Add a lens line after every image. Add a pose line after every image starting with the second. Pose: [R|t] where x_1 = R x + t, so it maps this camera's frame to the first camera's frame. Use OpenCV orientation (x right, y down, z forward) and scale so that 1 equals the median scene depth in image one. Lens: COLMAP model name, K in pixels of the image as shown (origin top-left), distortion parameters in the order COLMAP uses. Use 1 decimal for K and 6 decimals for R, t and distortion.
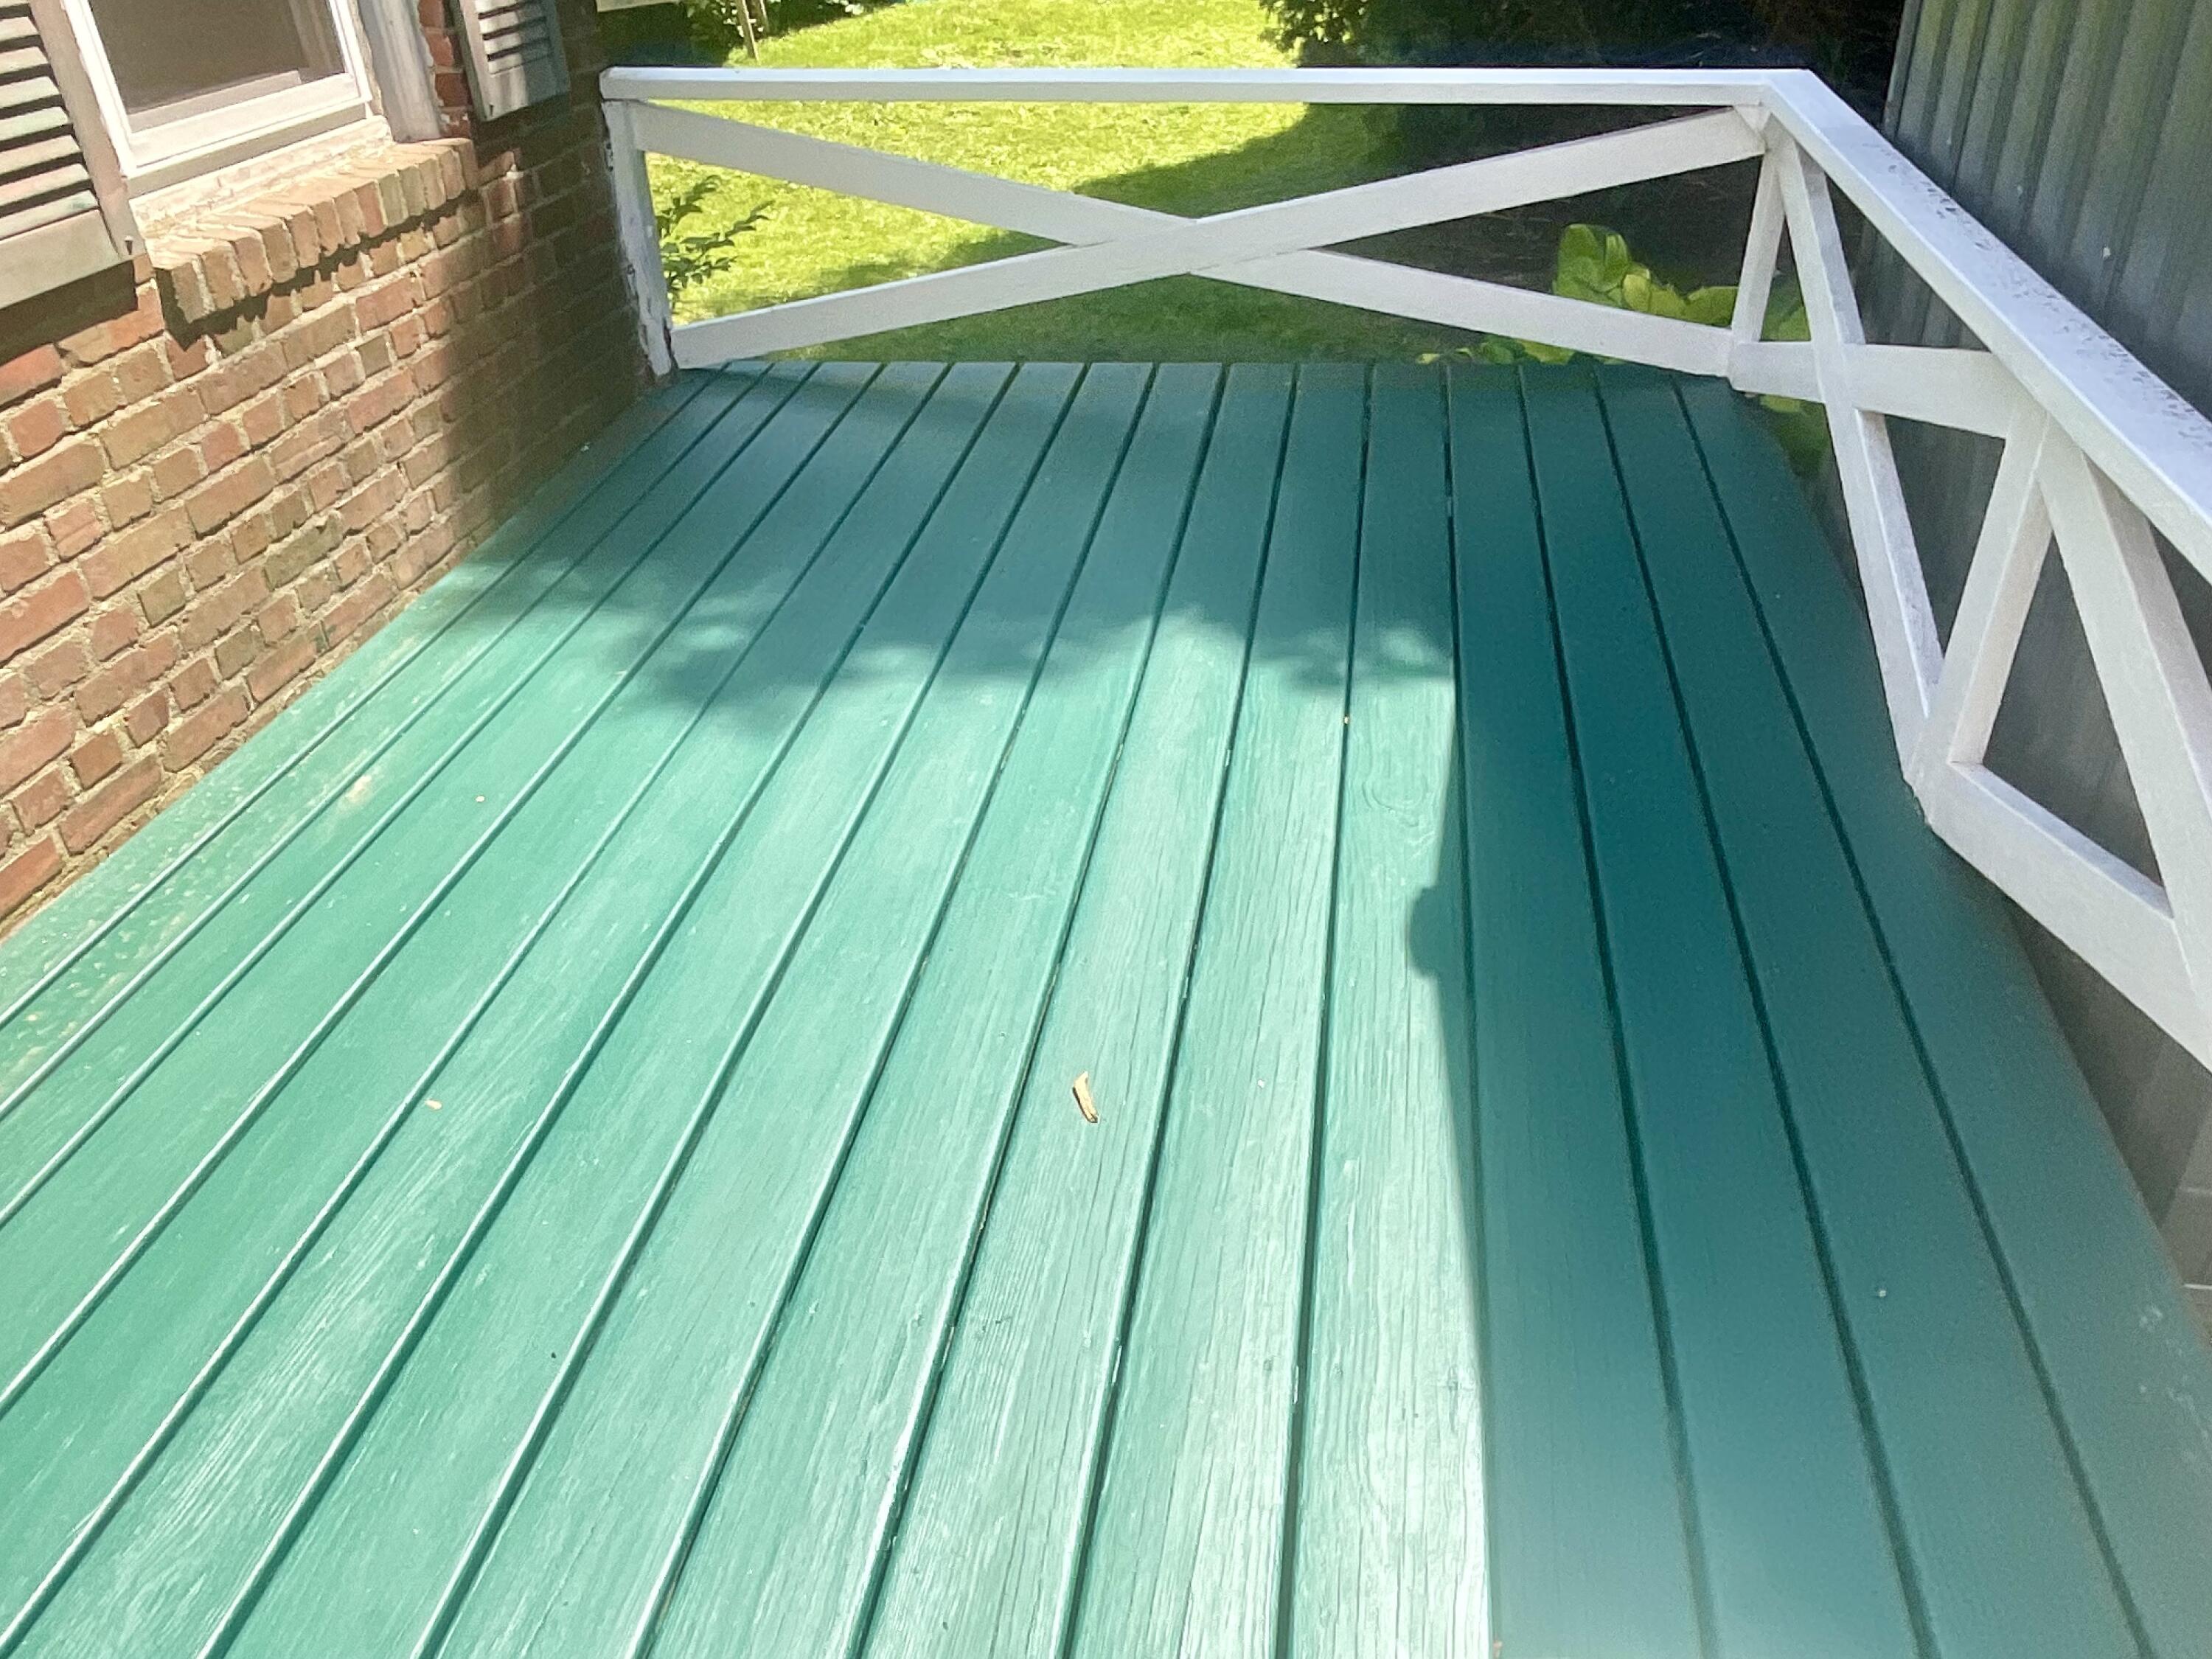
lens RADIAL K [[1620.9, 0, 1106.0], [0, 1620.9, 829.5], [0, 0, 1]] dist [-0.012046, -0.007009]
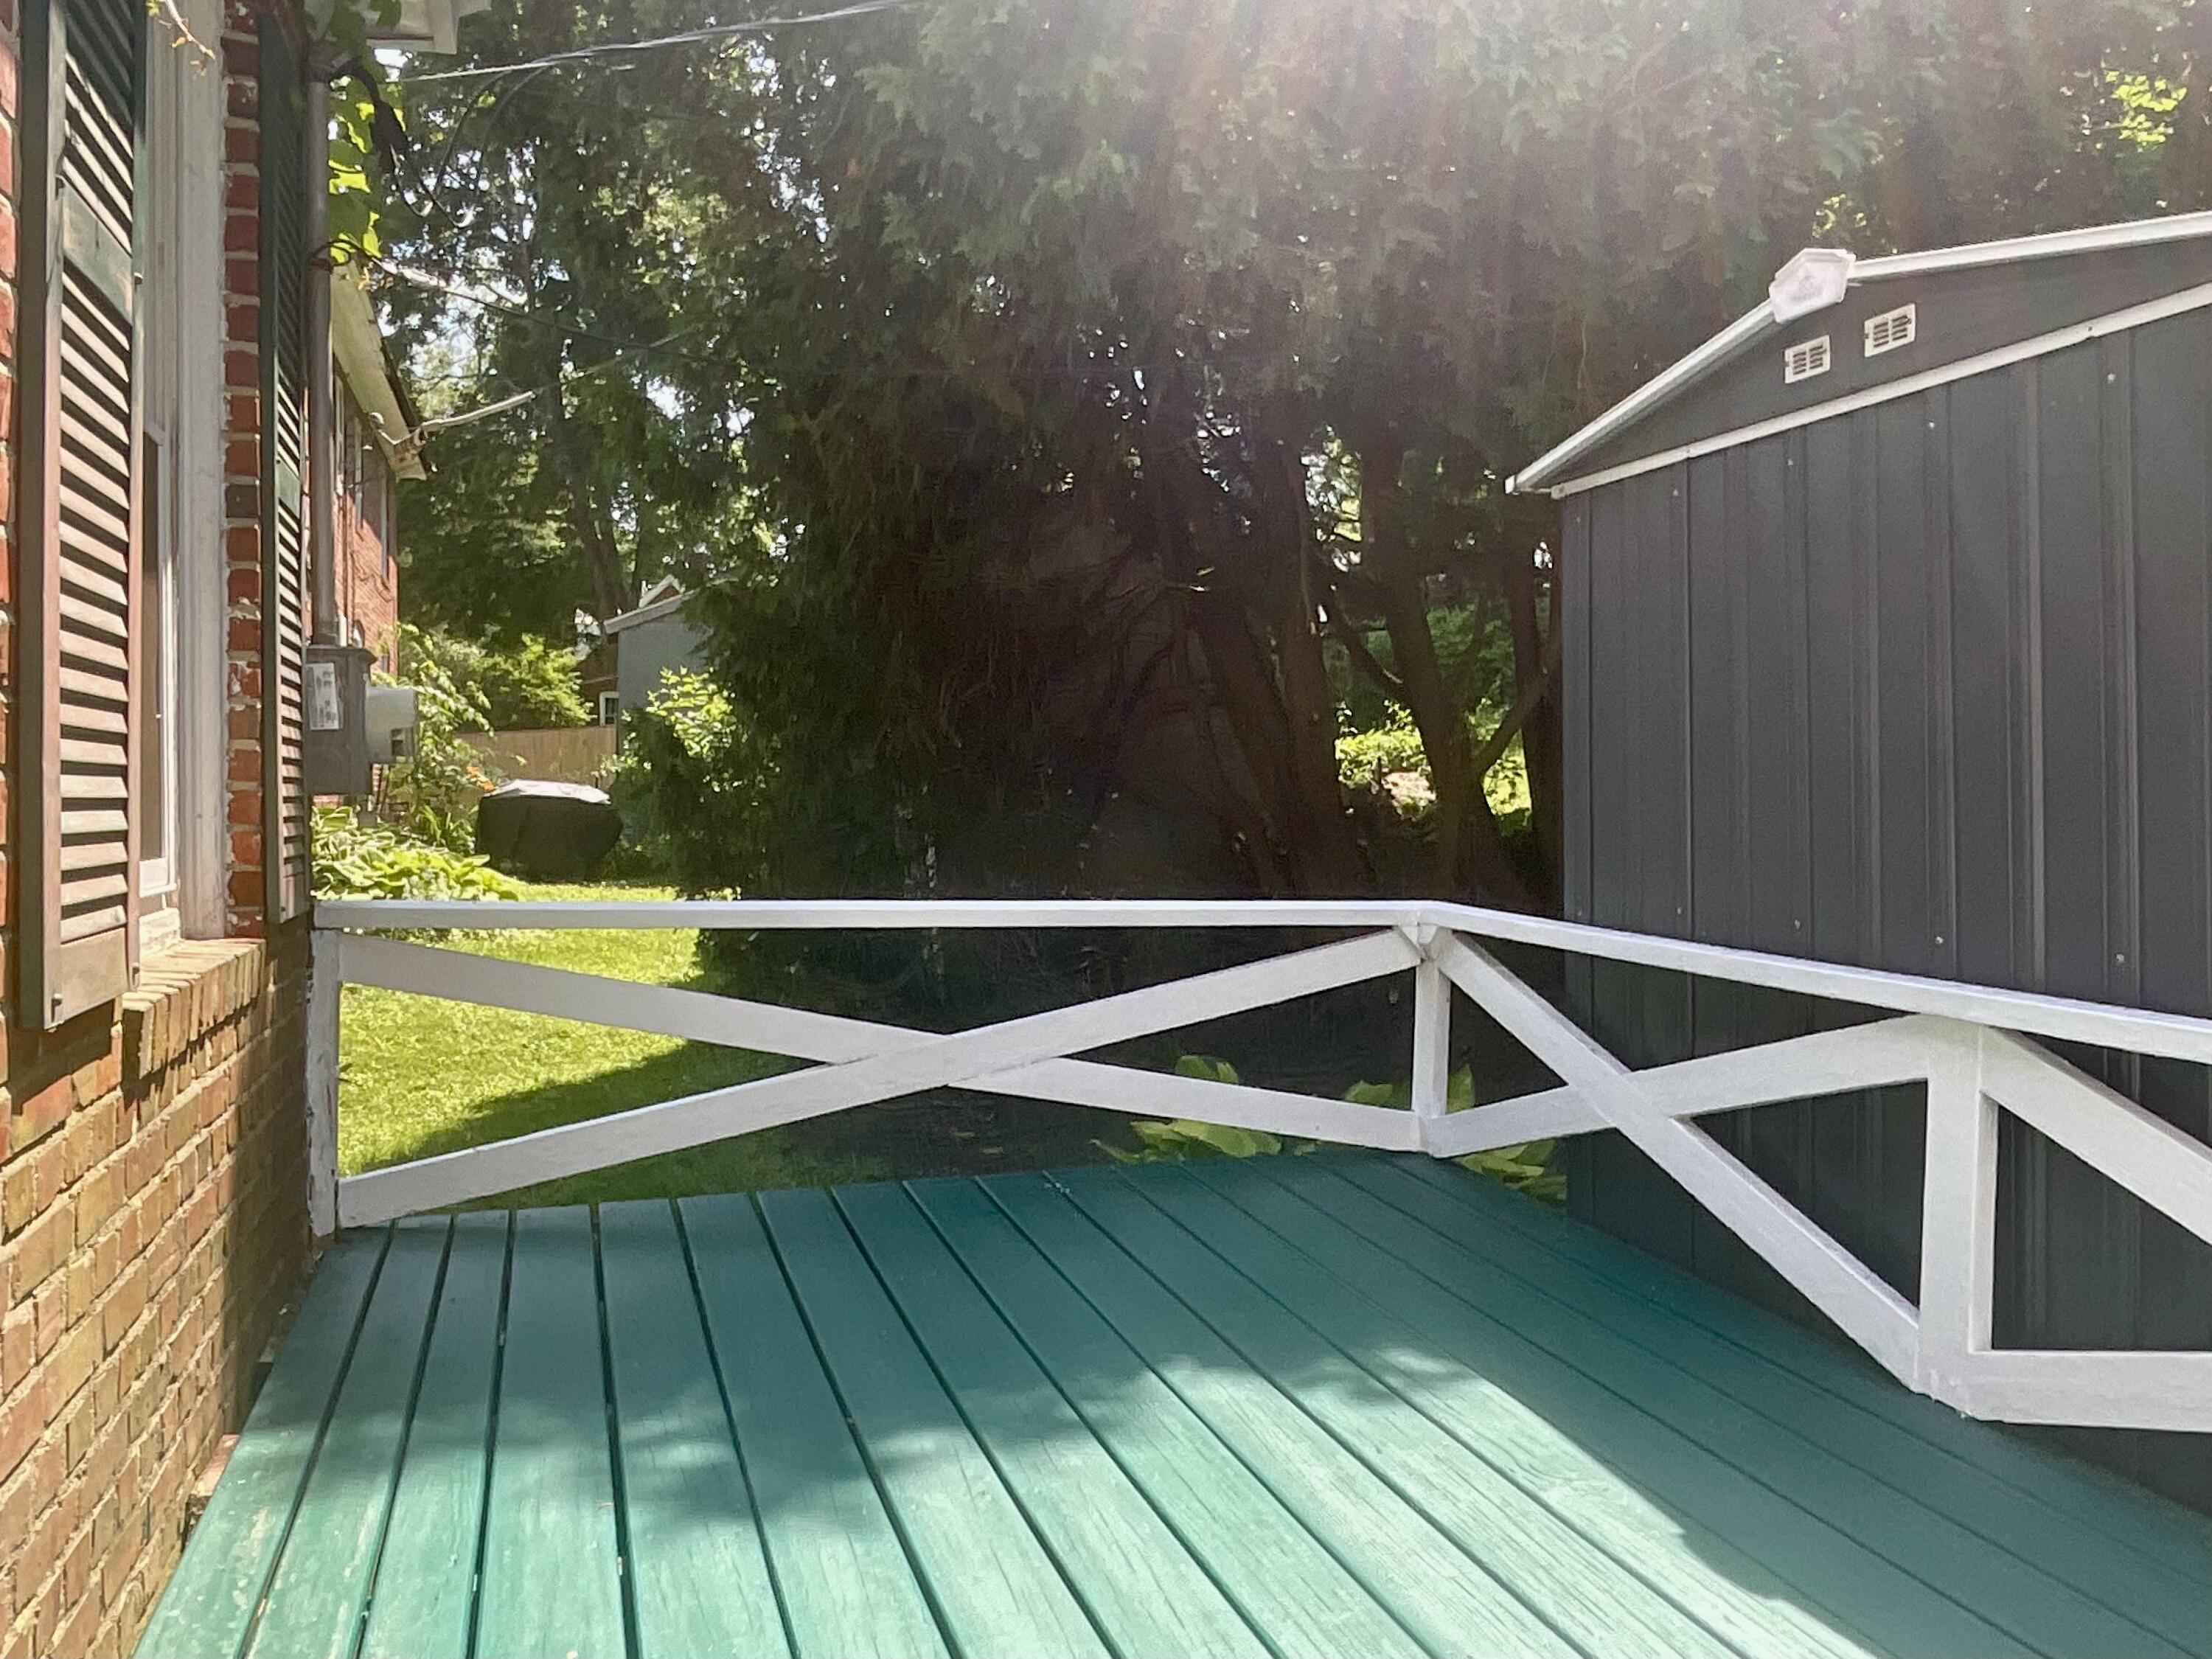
lens RADIAL K [[1733.9, 0, 1106.0], [0, 1733.9, 829.5], [0, 0, 1]] dist [0.001461, 0.001189]
pose [[0.892277, 0.031882, 0.450361, -0.456716], [0.214359, 0.847990, -0.484729, 0.084084], [-0.397356, 0.529052, 0.749808, 0.089062]]
